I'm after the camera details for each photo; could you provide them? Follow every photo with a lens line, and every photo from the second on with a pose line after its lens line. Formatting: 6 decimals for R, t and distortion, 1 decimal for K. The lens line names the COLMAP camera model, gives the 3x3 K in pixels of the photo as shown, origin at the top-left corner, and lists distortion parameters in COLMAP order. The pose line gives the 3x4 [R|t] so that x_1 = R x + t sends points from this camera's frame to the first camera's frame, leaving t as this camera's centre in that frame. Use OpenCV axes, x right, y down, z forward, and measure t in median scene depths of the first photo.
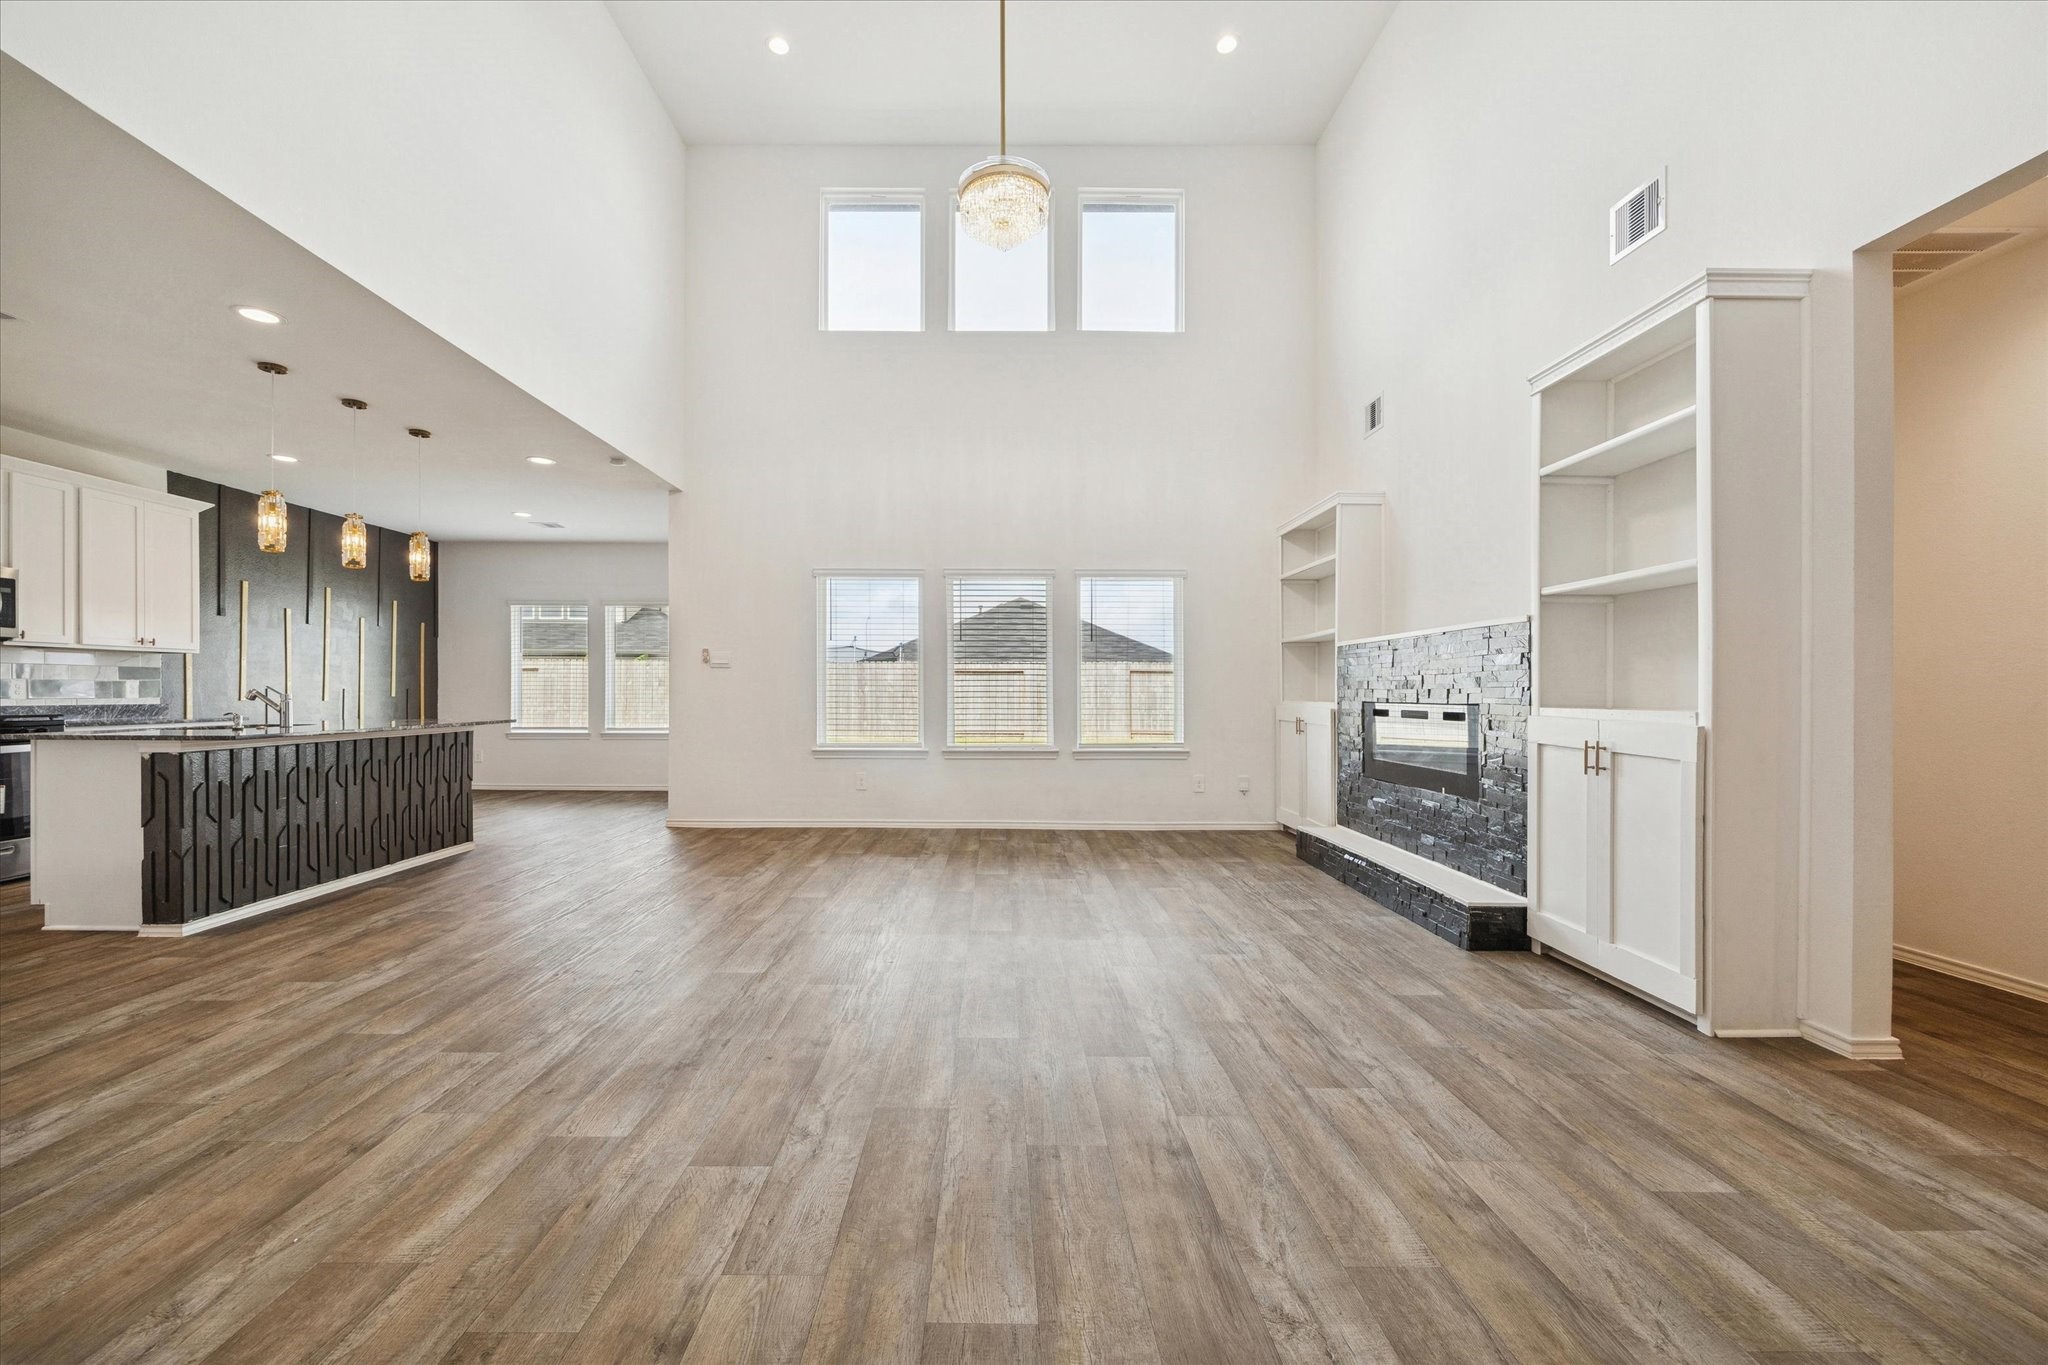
lens RADIAL K [[805.0, 0, 1023.0], [0, 805.0, 689.5], [0, 0, 1]] dist [-0.000225, 0.000070]
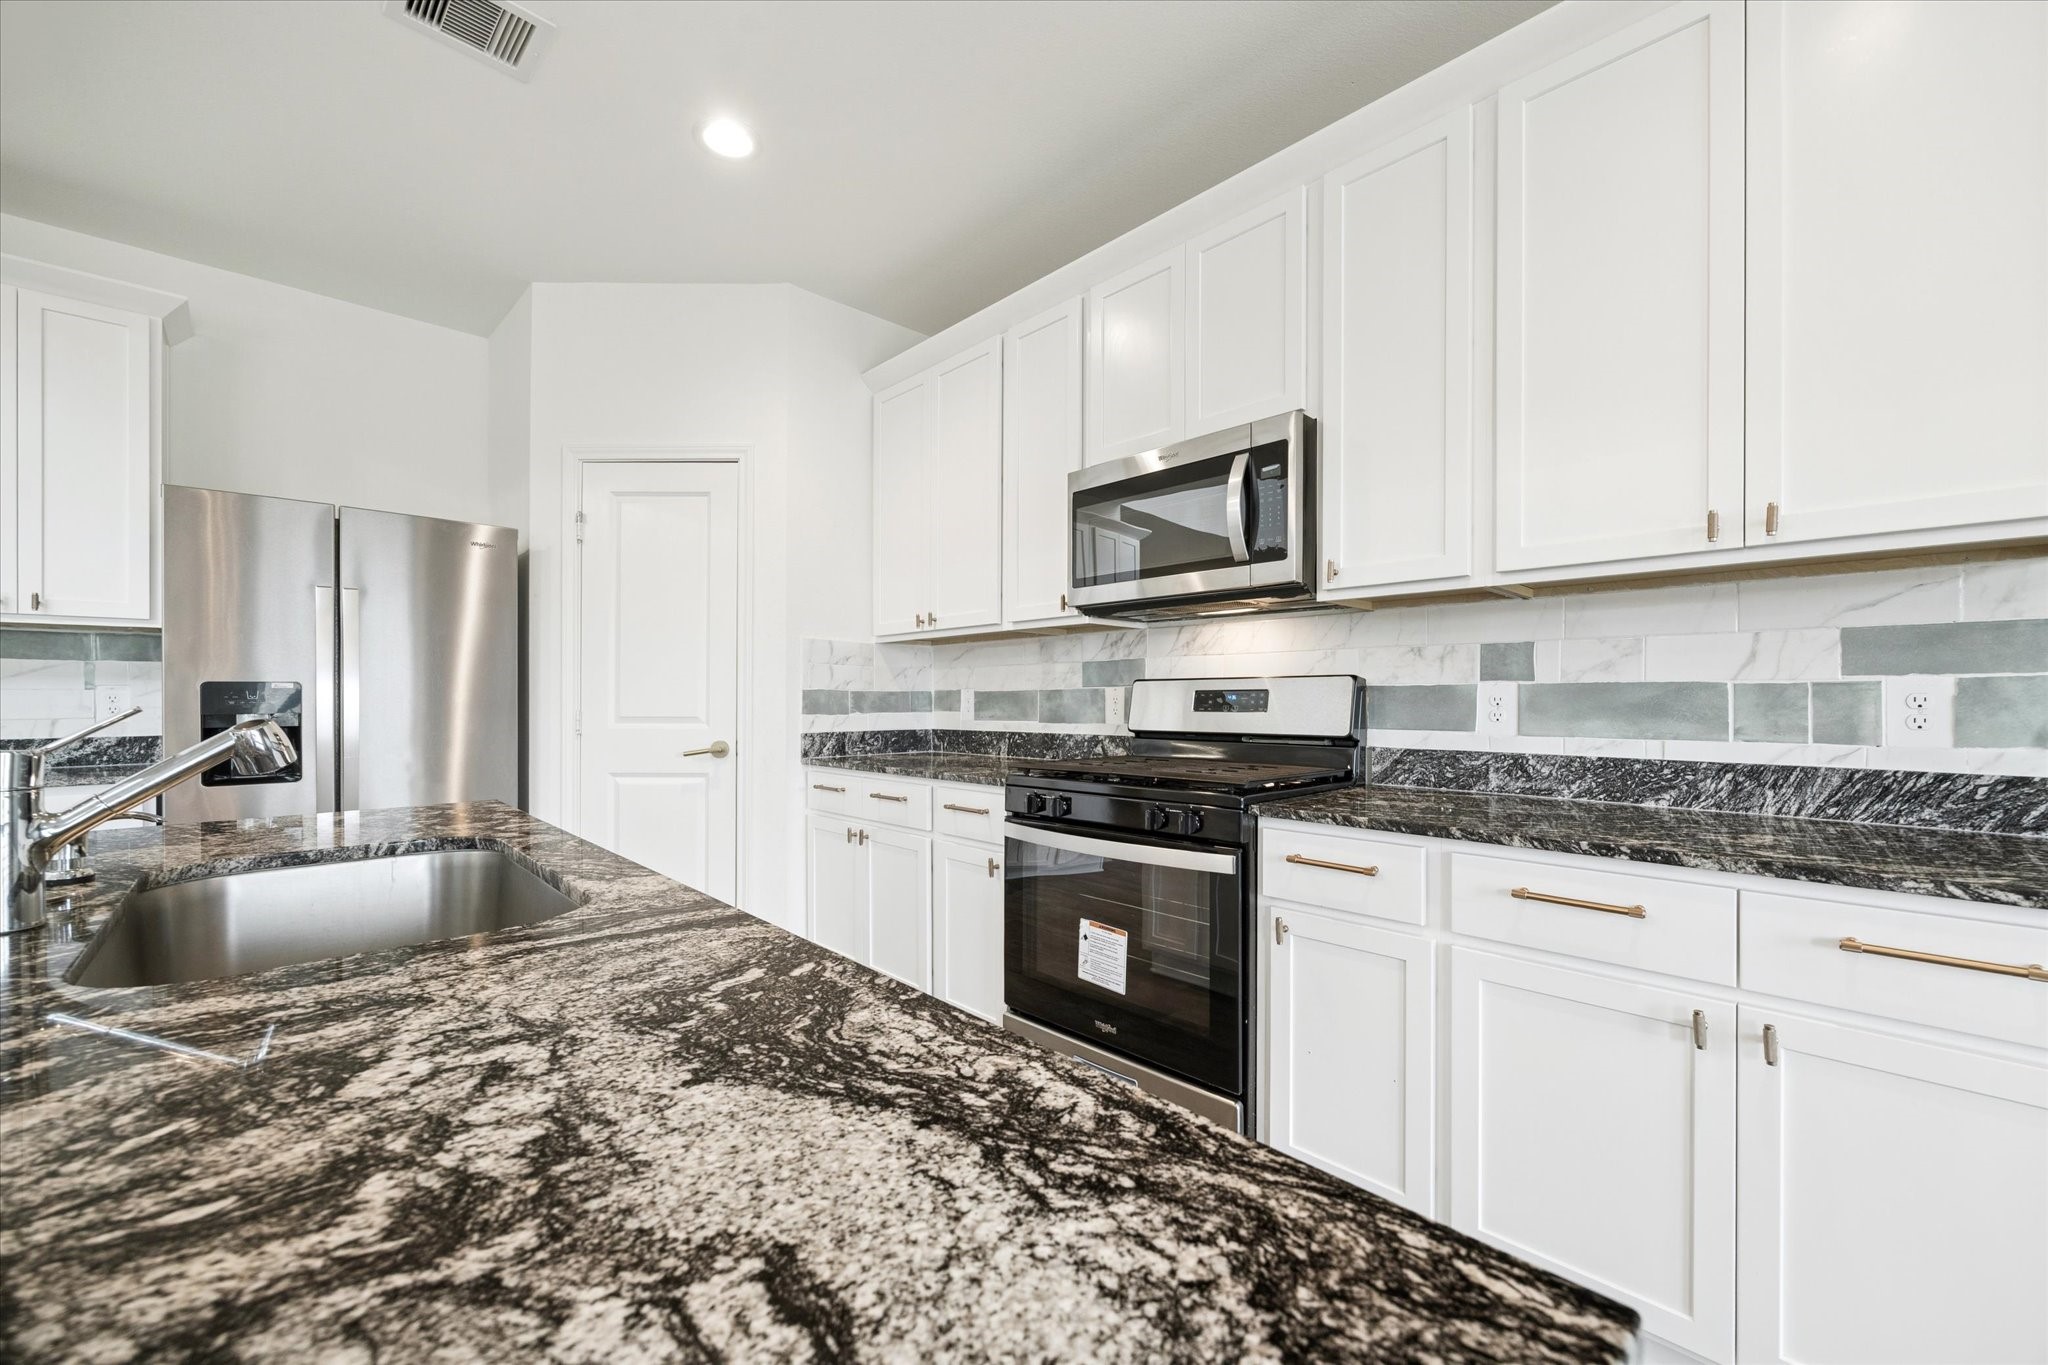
lens RADIAL K [[805.0, 0, 1022.3], [0, 805.0, 699.2], [0, 0, 1]] dist [-0.000225, 0.000070]
pose [[-0.735682, 0.000919, -0.677326, -0.805840], [0.001013, 0.999999, 0.000256, -0.005391], [0.677326, -0.000498, -0.735683, 1.112025]]
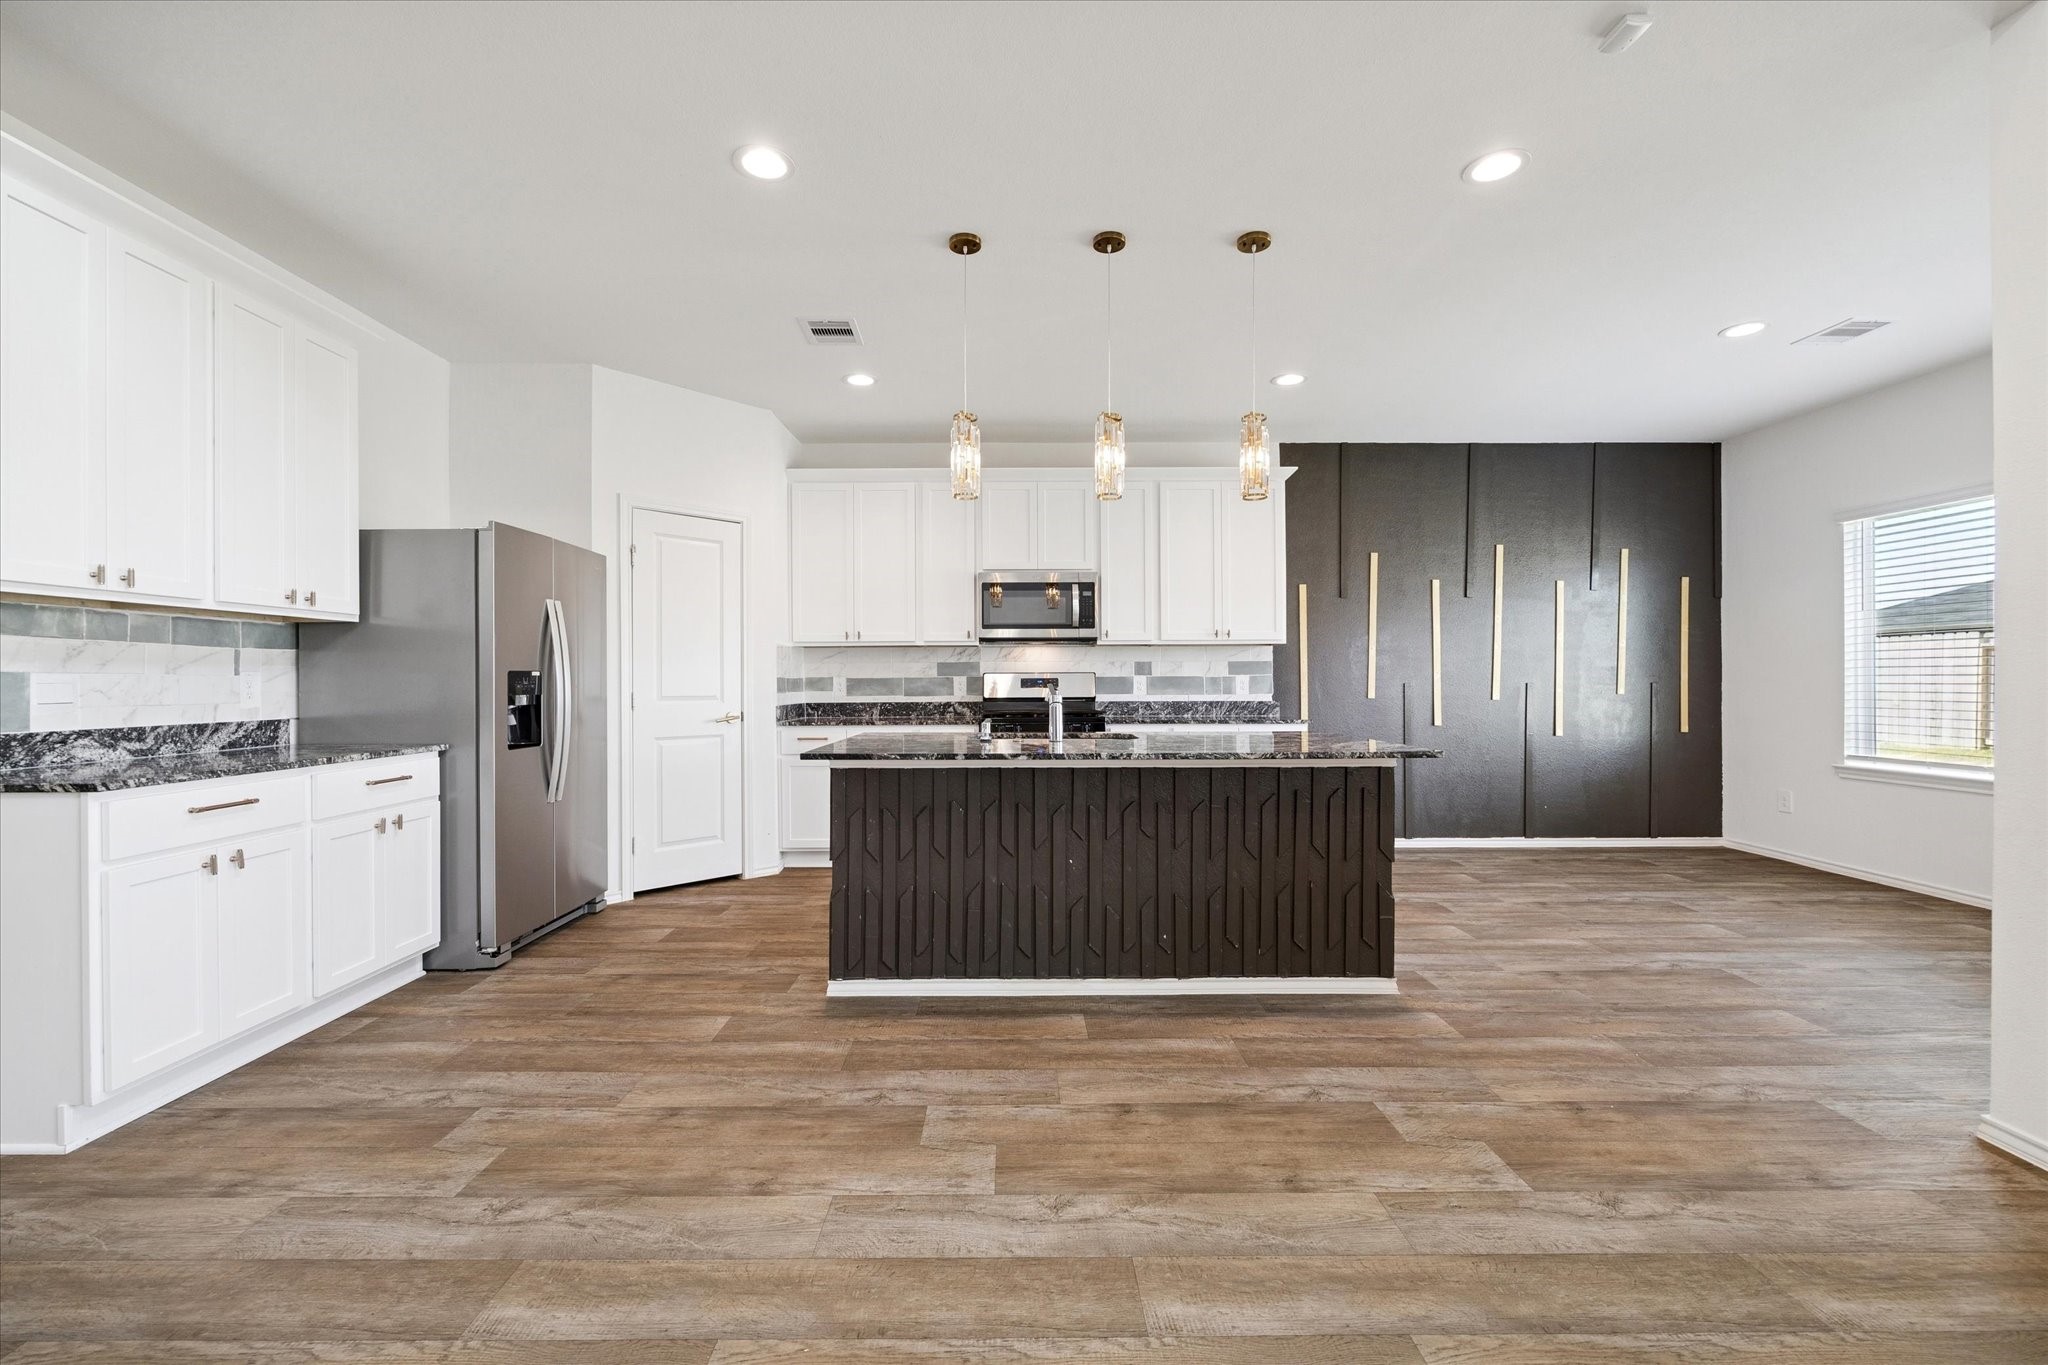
lens RADIAL K [[805.0, 0, 1010.7], [0, 805.0, 690.8], [0, 0, 1]] dist [-0.000225, 0.000070]
pose [[-0.030803, 0.010004, -0.999475, -0.169611], [0.004339, 0.999942, 0.009875, -0.004630], [0.999516, -0.004032, -0.030845, 0.845390]]
